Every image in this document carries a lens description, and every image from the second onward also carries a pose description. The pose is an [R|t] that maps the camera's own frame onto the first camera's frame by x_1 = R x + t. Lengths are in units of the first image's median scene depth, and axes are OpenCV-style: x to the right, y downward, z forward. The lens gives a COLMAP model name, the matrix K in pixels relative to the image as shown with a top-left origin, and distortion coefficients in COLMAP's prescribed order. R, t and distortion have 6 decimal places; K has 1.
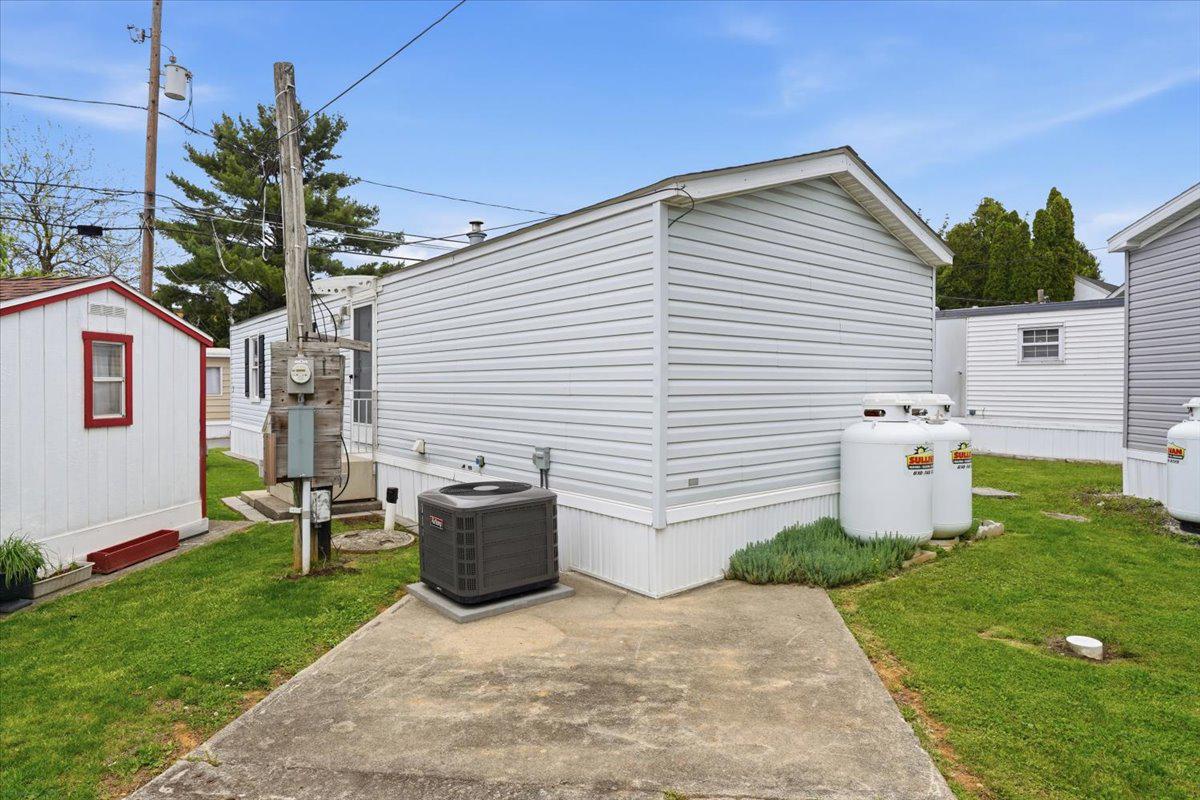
lens RADIAL K [[672.5, 0, 596.5], [0, 672.5, 394.1], [0, 0, 1]] dist [-0.019360, 0.009751]
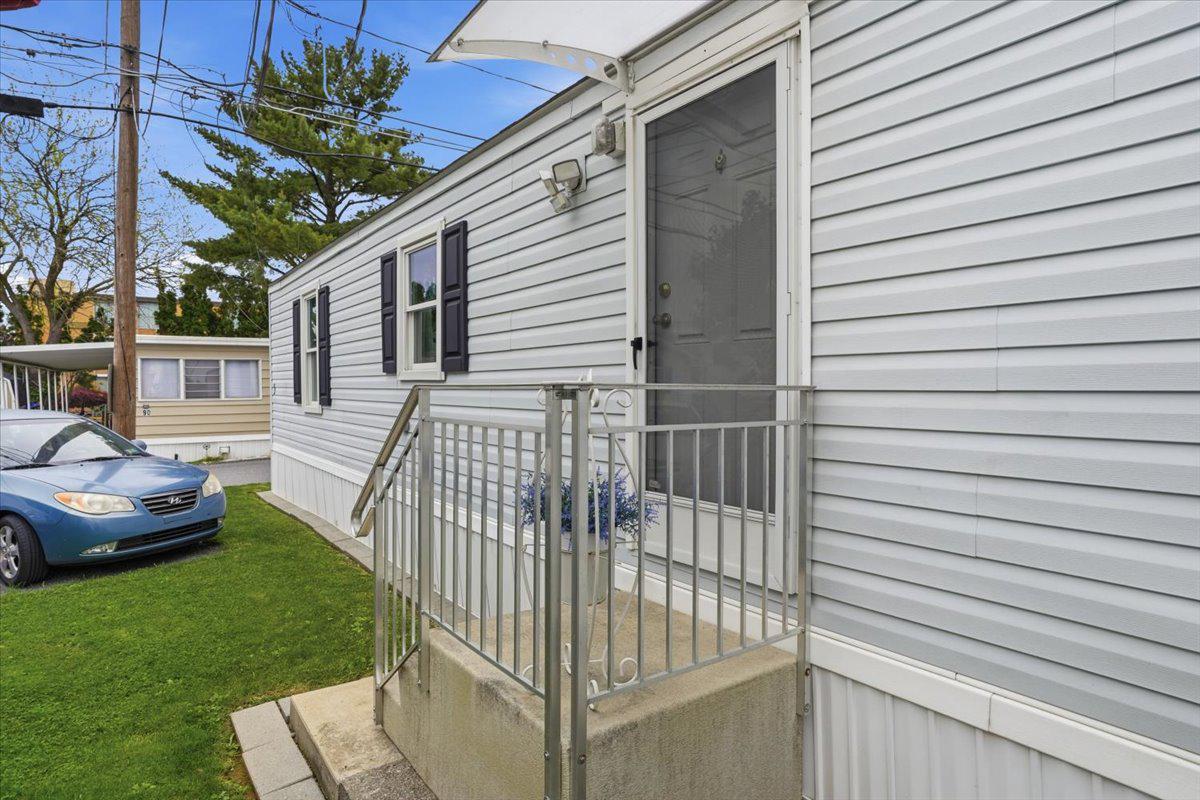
lens RADIAL K [[672.5, 0, 591.6], [0, 672.5, 400.1], [0, 0, 1]] dist [-0.019360, 0.009751]
pose [[0.998175, -0.004052, -0.060255, -0.407423], [0.004574, 0.999953, 0.008536, -0.003023], [0.060218, -0.008796, 0.998147, 0.765304]]
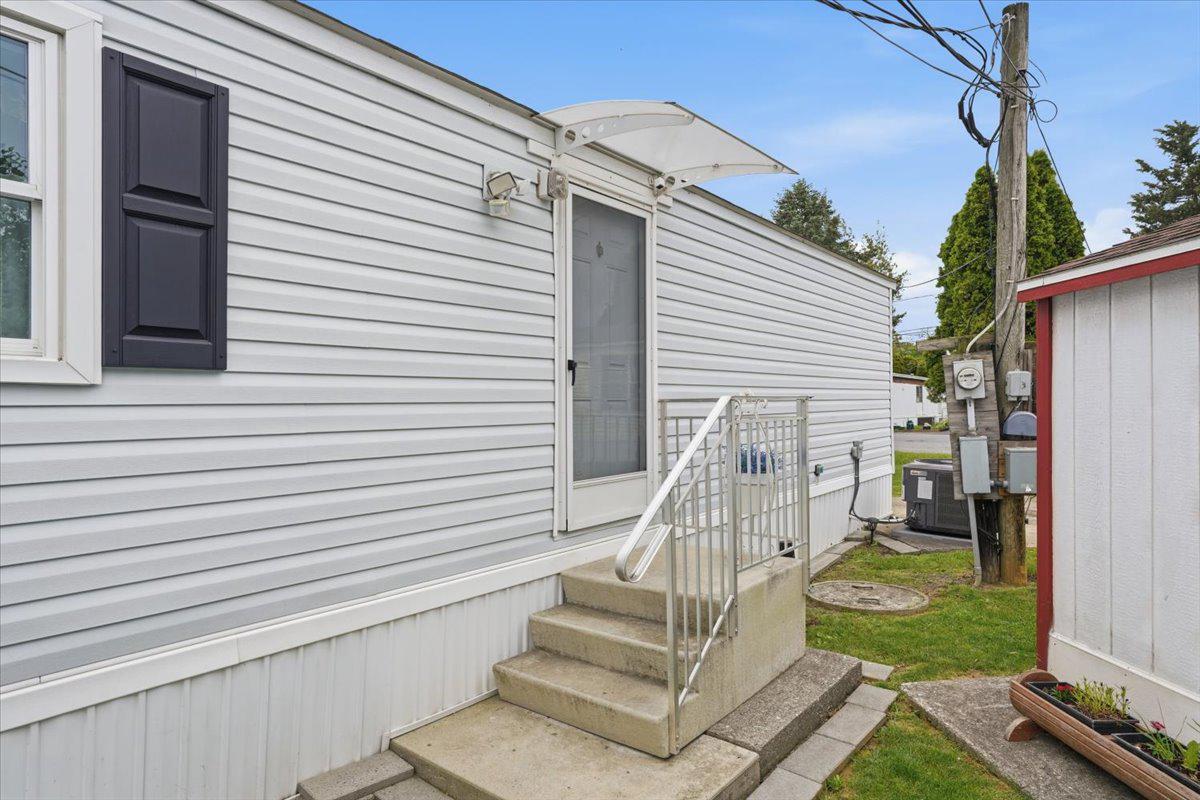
lens RADIAL K [[672.5, 0, 597.4], [0, 672.5, 405.4], [0, 0, 1]] dist [-0.019360, 0.009751]
pose [[-0.180210, -0.005348, 0.983614, -0.839103], [0.016429, 0.999829, 0.008446, -0.006558], [-0.983491, 0.017682, -0.180092, 1.181270]]
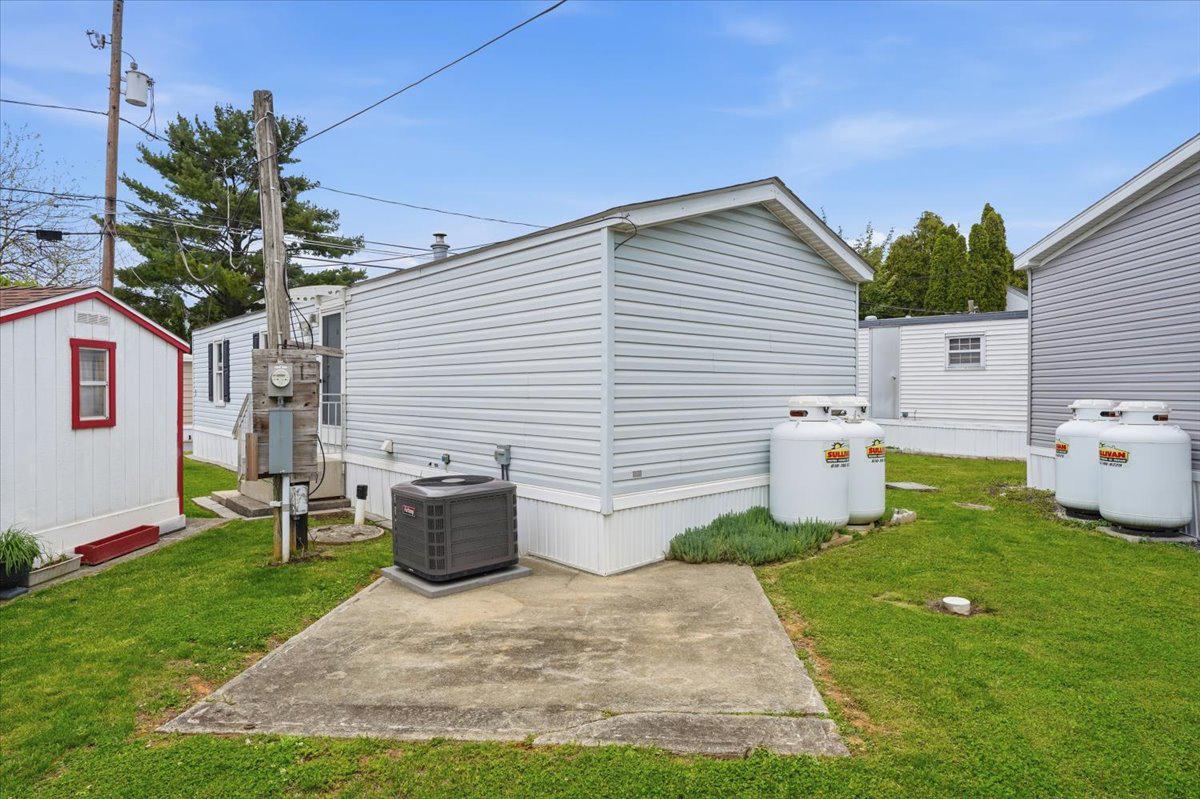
lens RADIAL K [[672.5, 0, 597.4], [0, 672.5, 395.8], [0, 0, 1]] dist [-0.019360, 0.009751]
pose [[0.998235, -0.000755, 0.059385, 0.005624], [0.000998, 0.999991, -0.004074, 0.002049], [-0.059382, 0.004126, 0.998227, -0.080258]]
